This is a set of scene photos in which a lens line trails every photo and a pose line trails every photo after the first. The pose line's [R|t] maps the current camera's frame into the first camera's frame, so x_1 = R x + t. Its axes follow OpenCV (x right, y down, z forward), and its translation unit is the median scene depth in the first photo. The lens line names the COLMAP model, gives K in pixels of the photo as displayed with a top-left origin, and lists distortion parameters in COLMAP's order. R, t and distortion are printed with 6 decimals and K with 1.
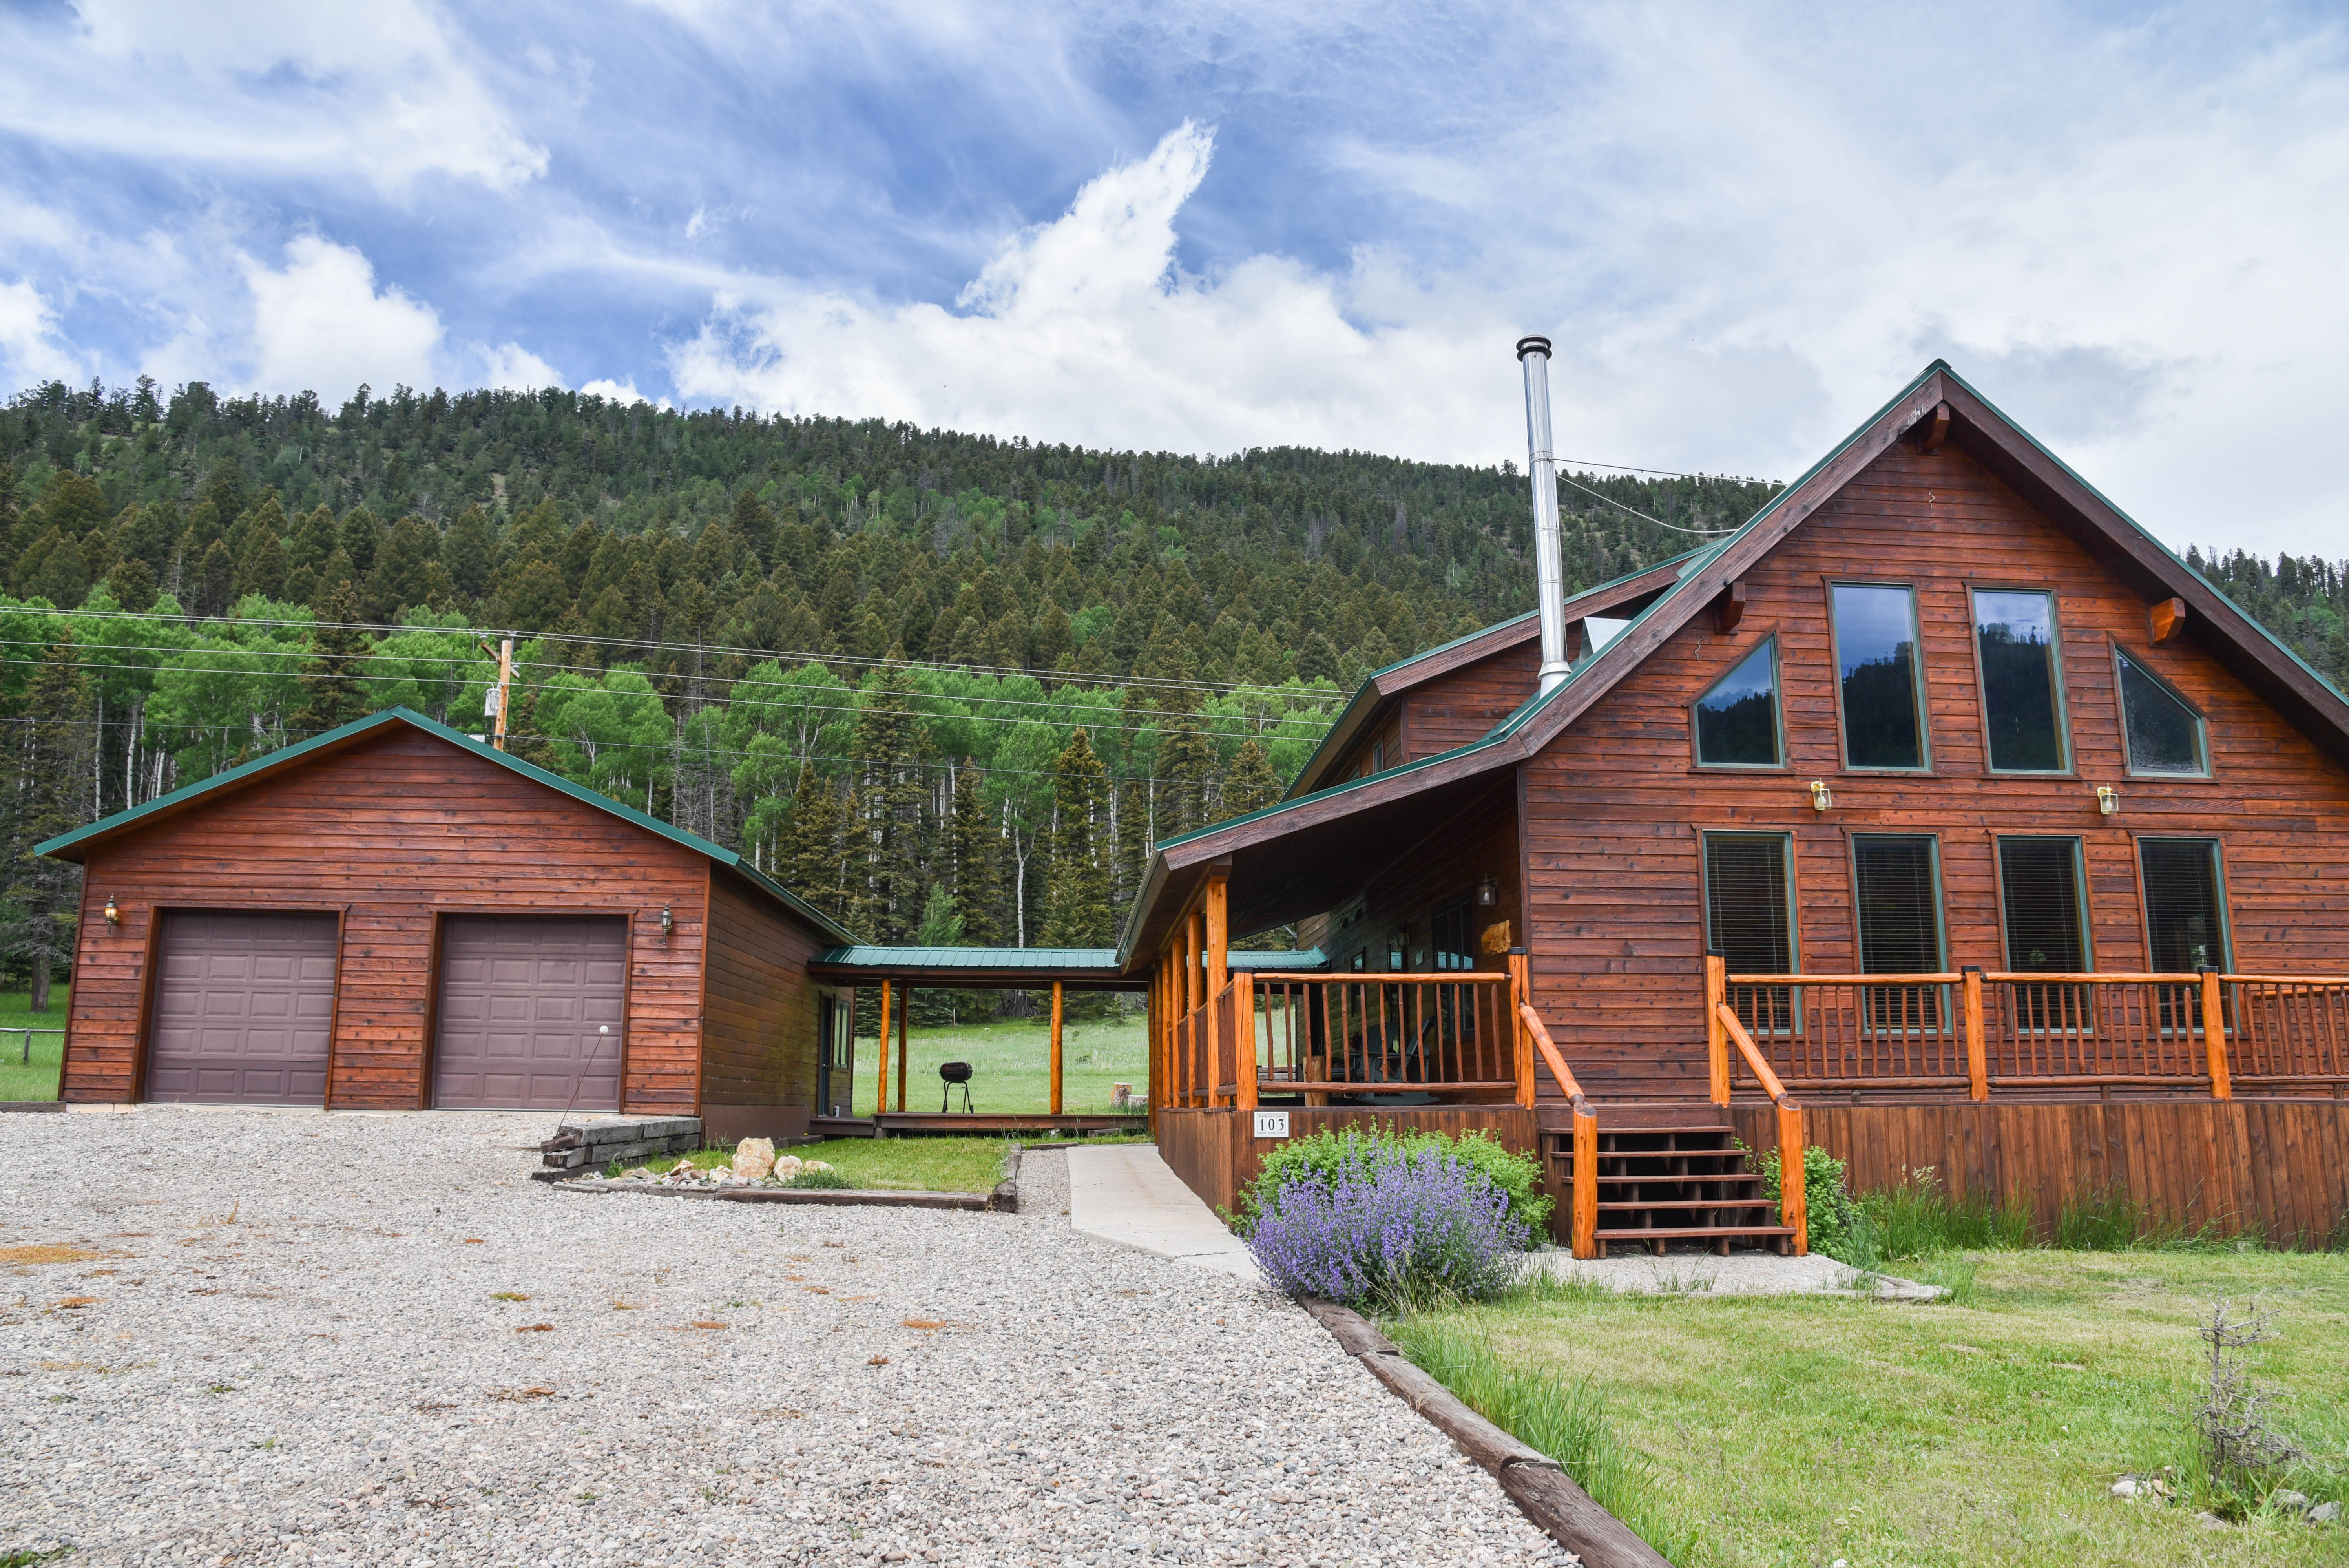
lens RADIAL K [[1602.8, 0, 1176.9], [0, 1602.8, 788.4], [0, 0, 1]] dist [-0.115669, 0.068616]
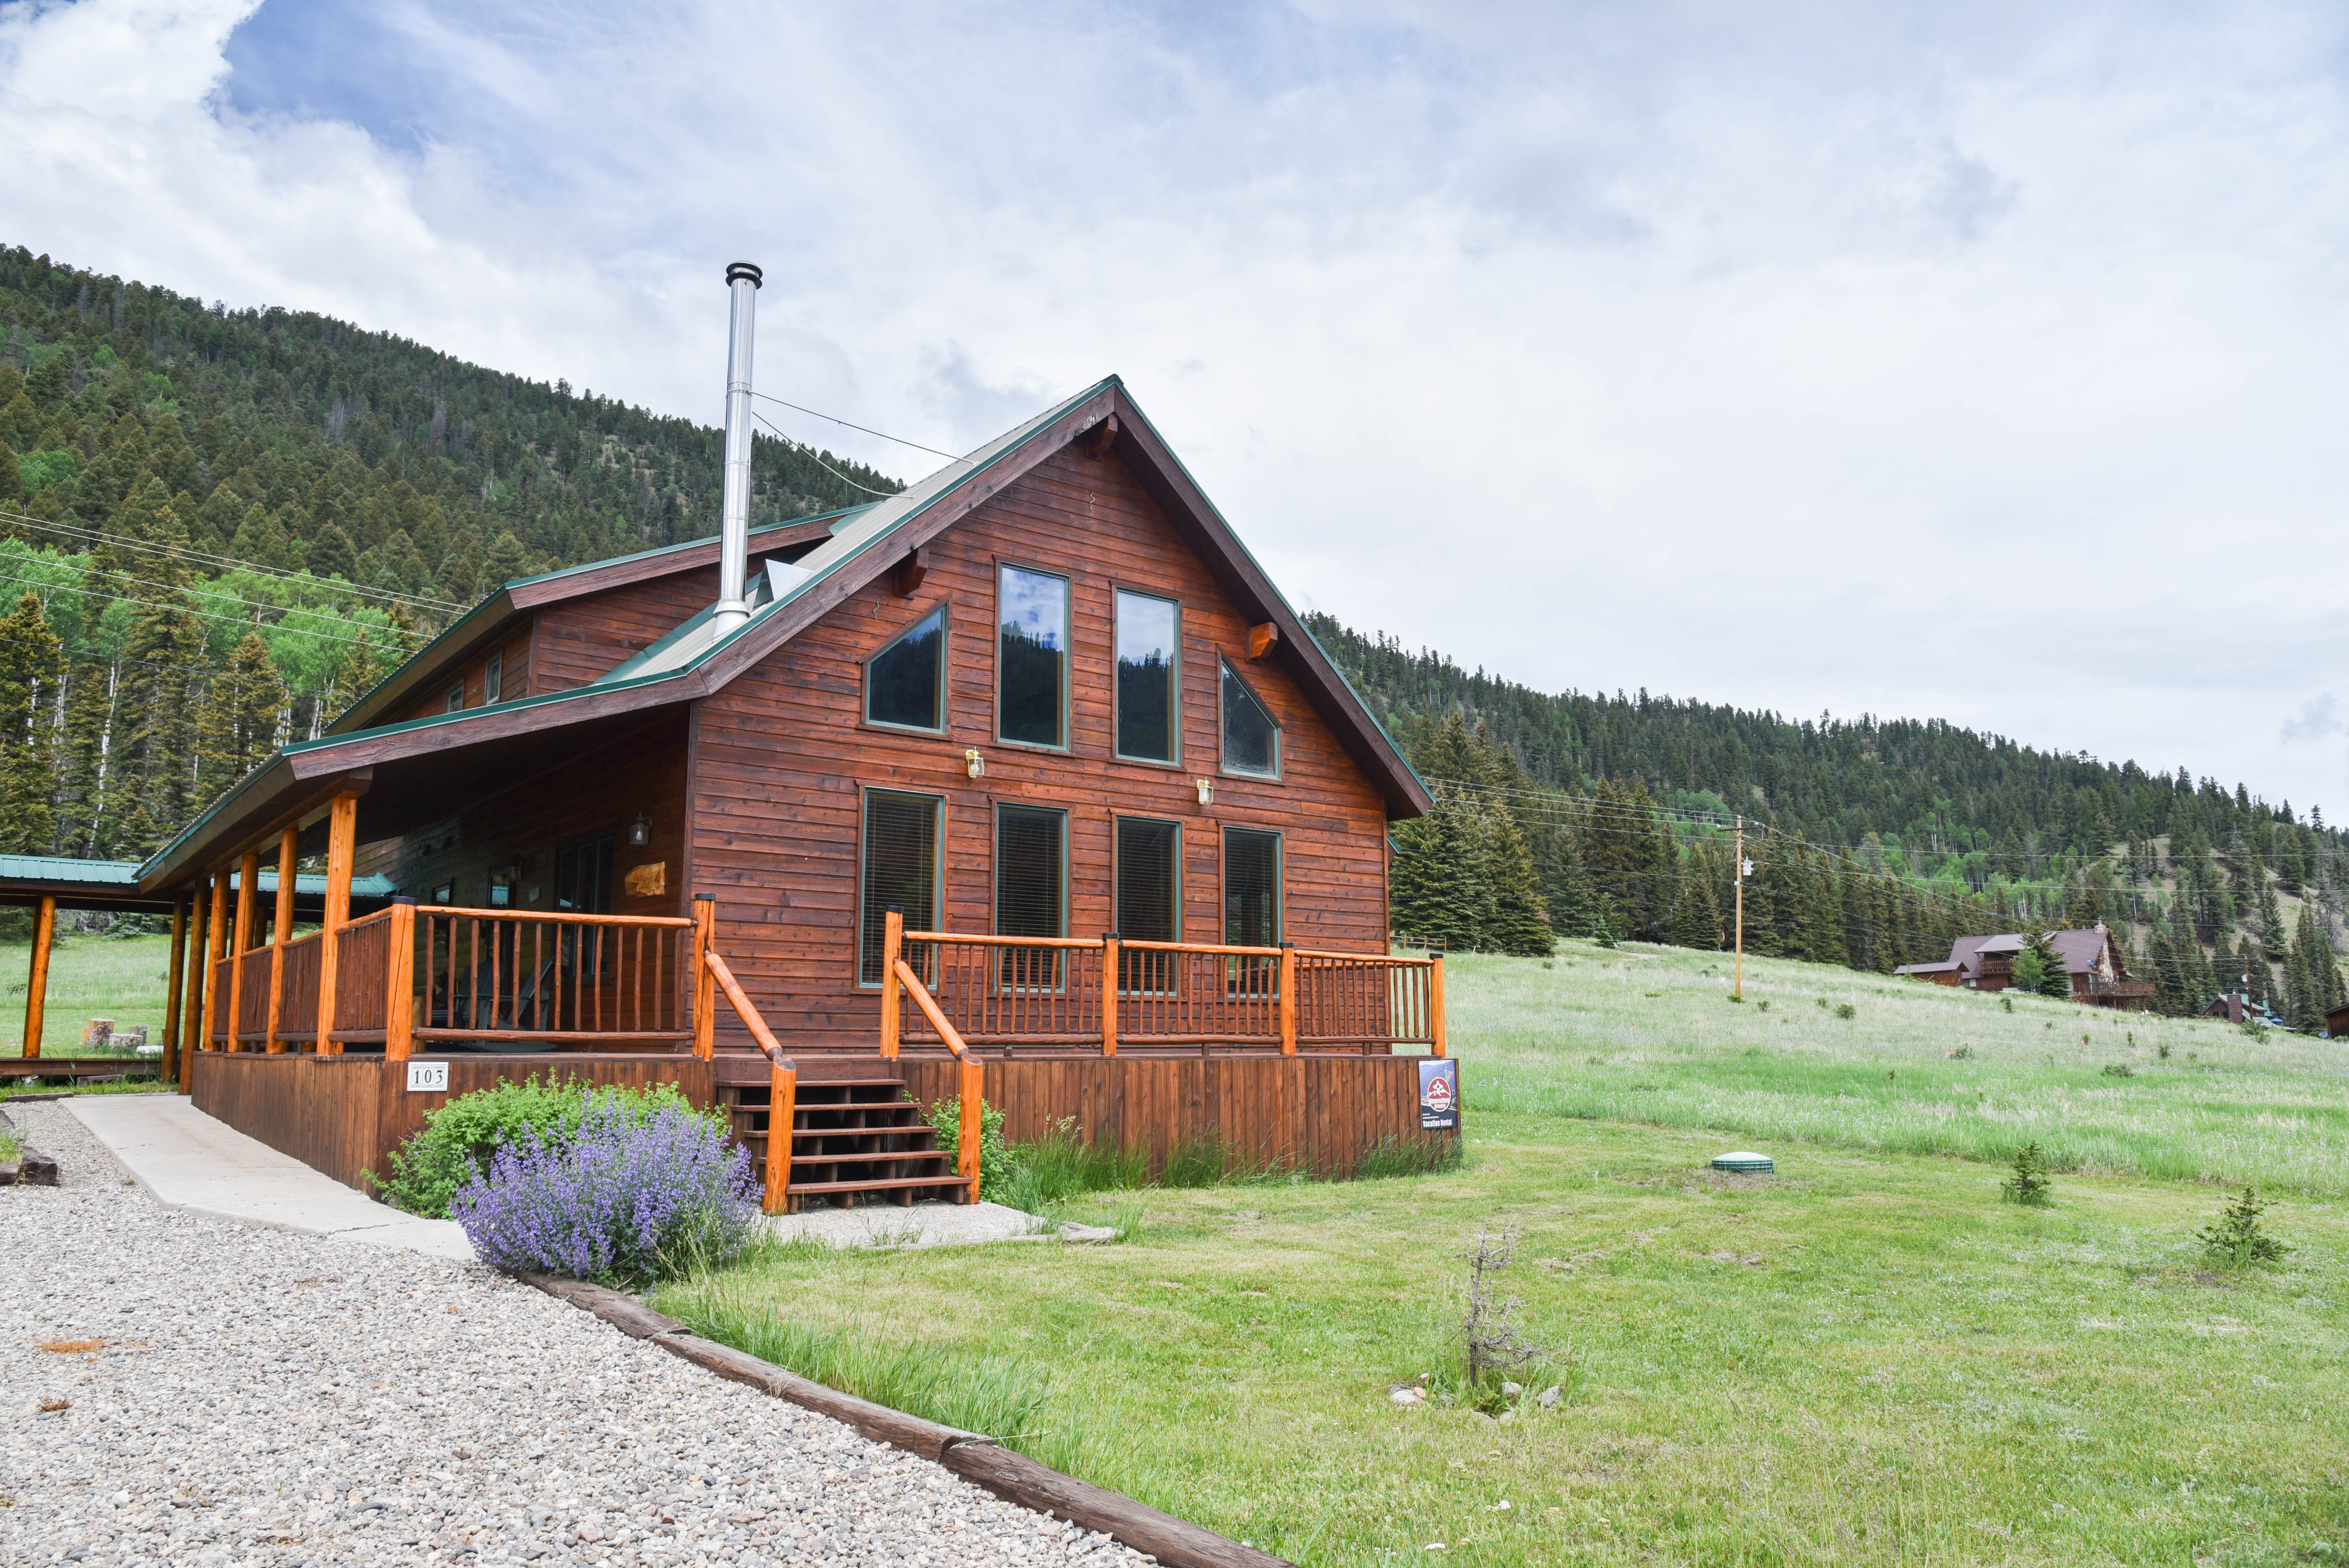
lens RADIAL K [[1594.1, 0, 1161.0], [0, 1594.1, 784.0], [0, 0, 1]] dist [-0.114858, 0.064609]
pose [[0.824003, 0.085942, 0.560030, -0.066434], [-0.103562, 0.994623, -0.000259, 0.004422], [-0.557041, -0.057785, 0.828473, 0.043287]]
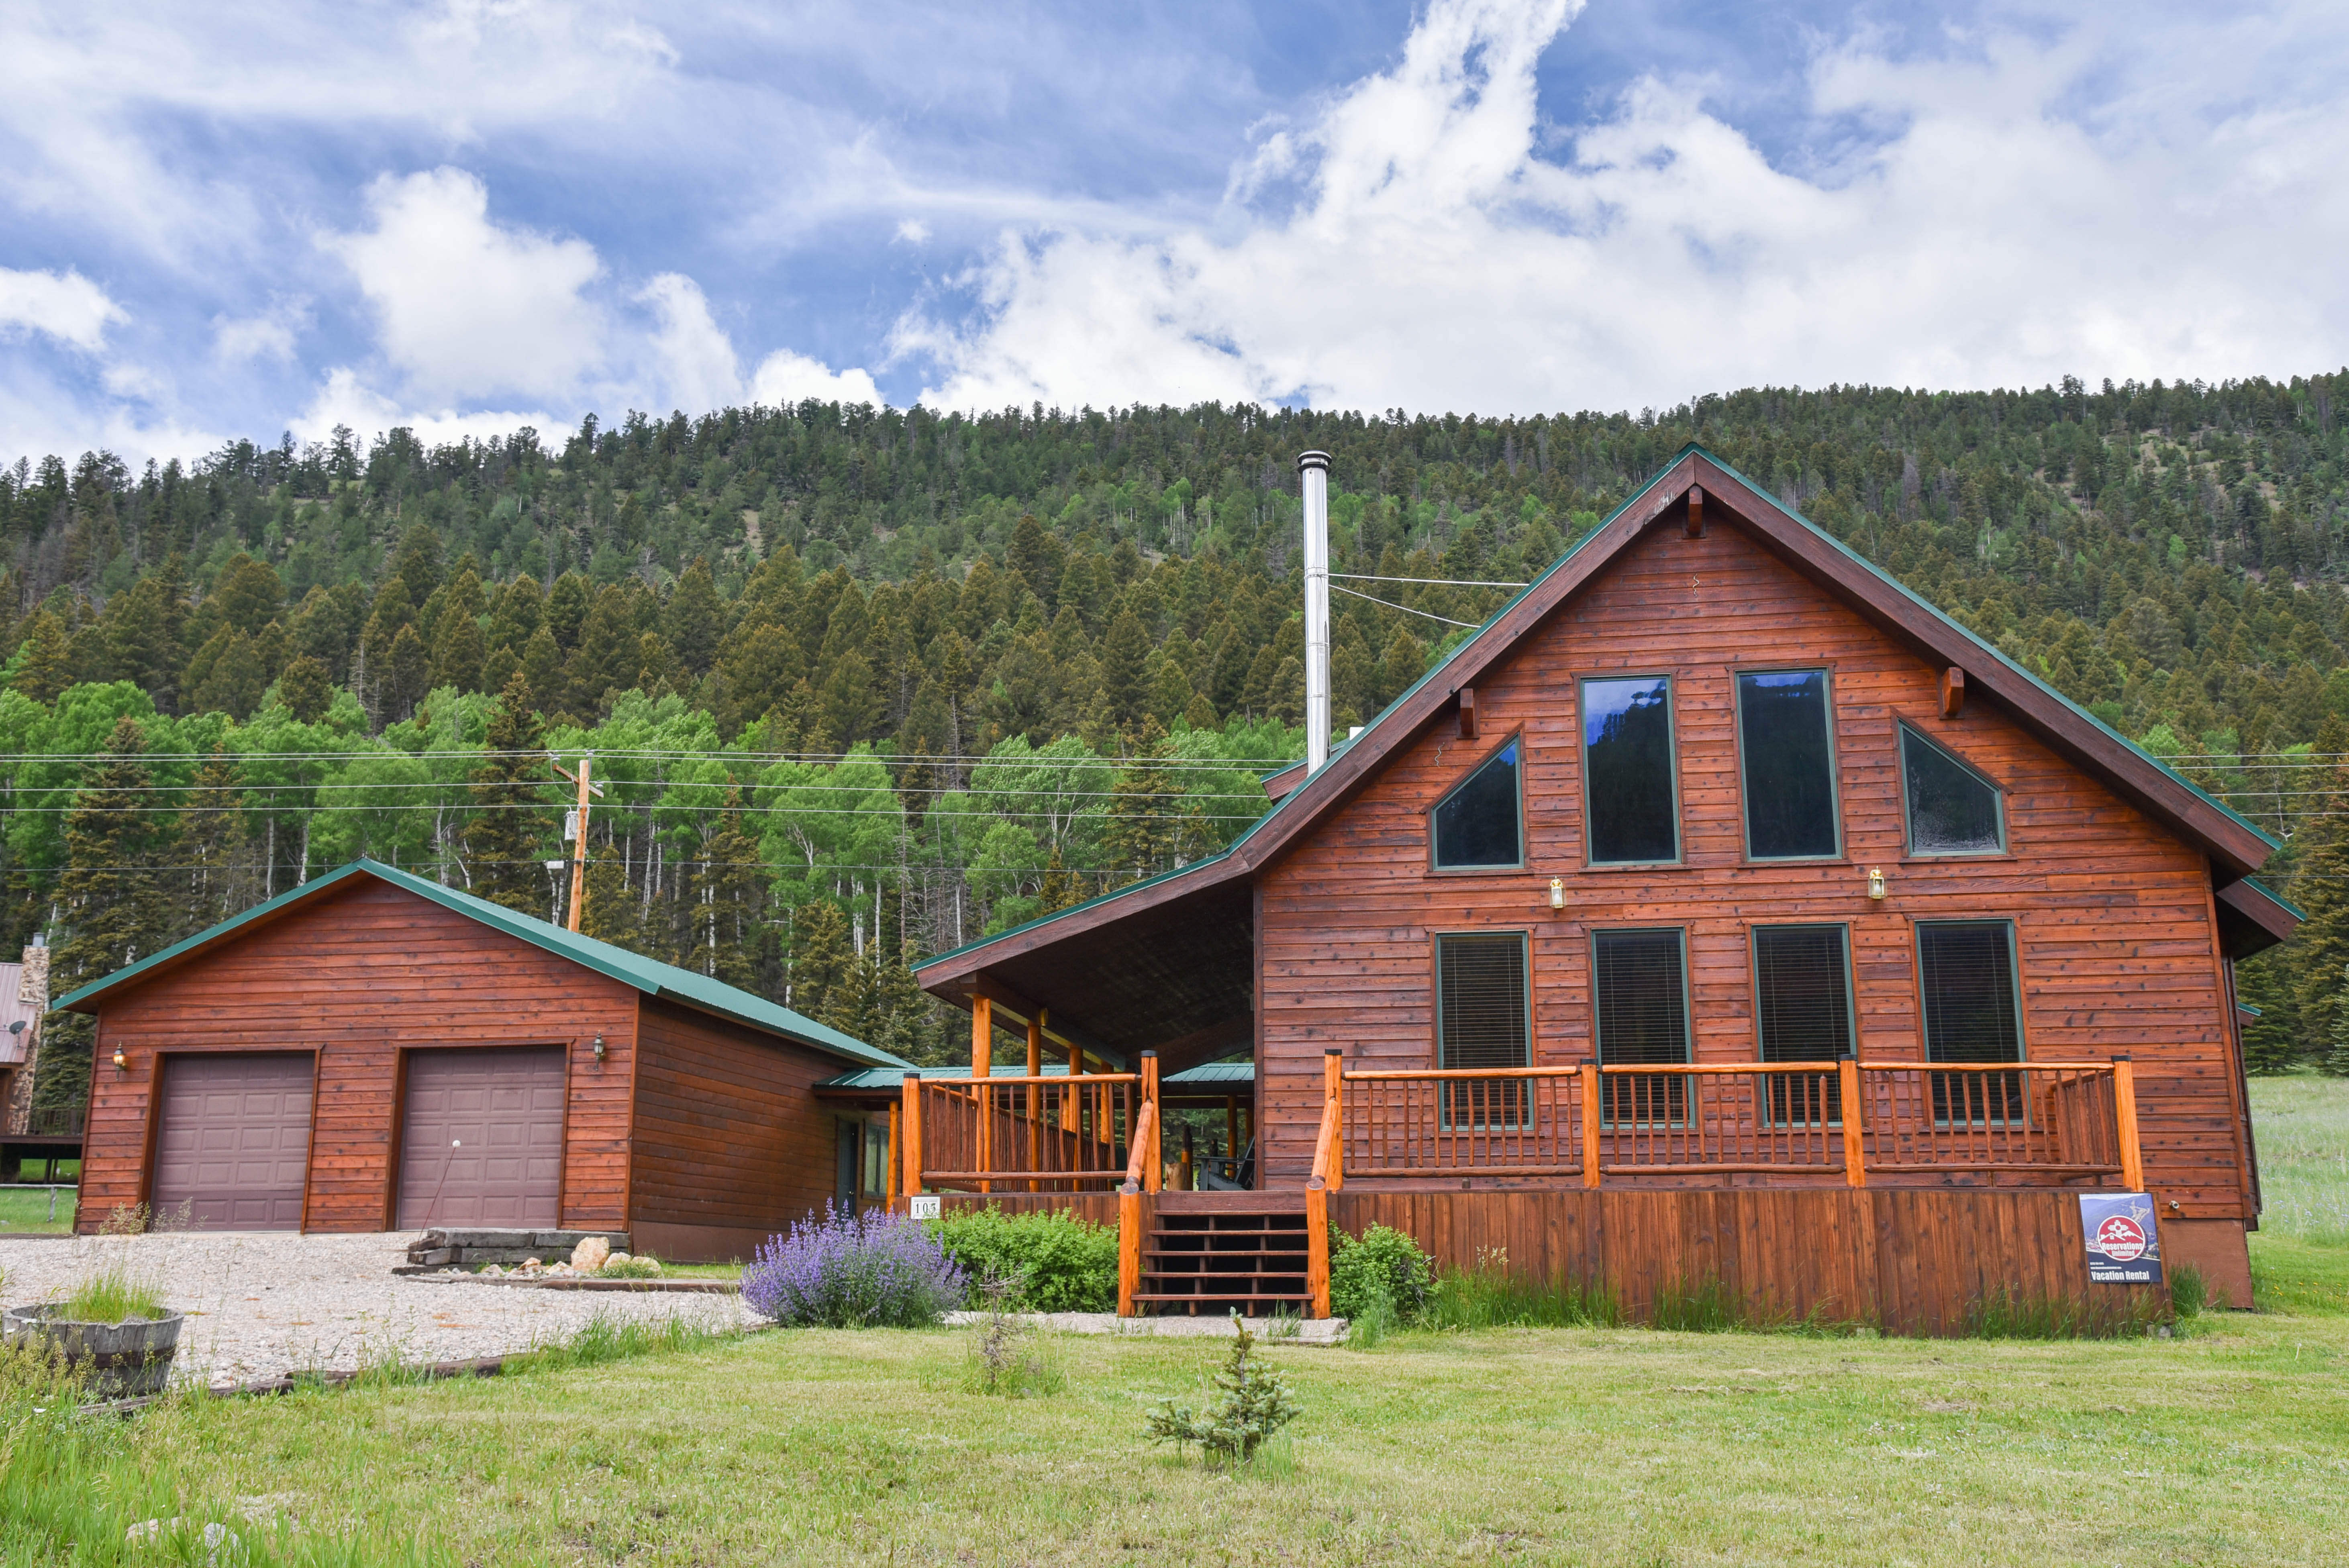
lens RADIAL K [[2077.3, 0, 1189.6], [0, 2077.3, 785.5], [0, 0, 1]] dist [-0.027378, 0.119029]
pose [[0.975731, -0.055135, -0.211920, 0.382320], [0.047466, 0.998026, -0.041112, -0.017389], [0.213768, 0.030055, 0.976422, -0.295116]]
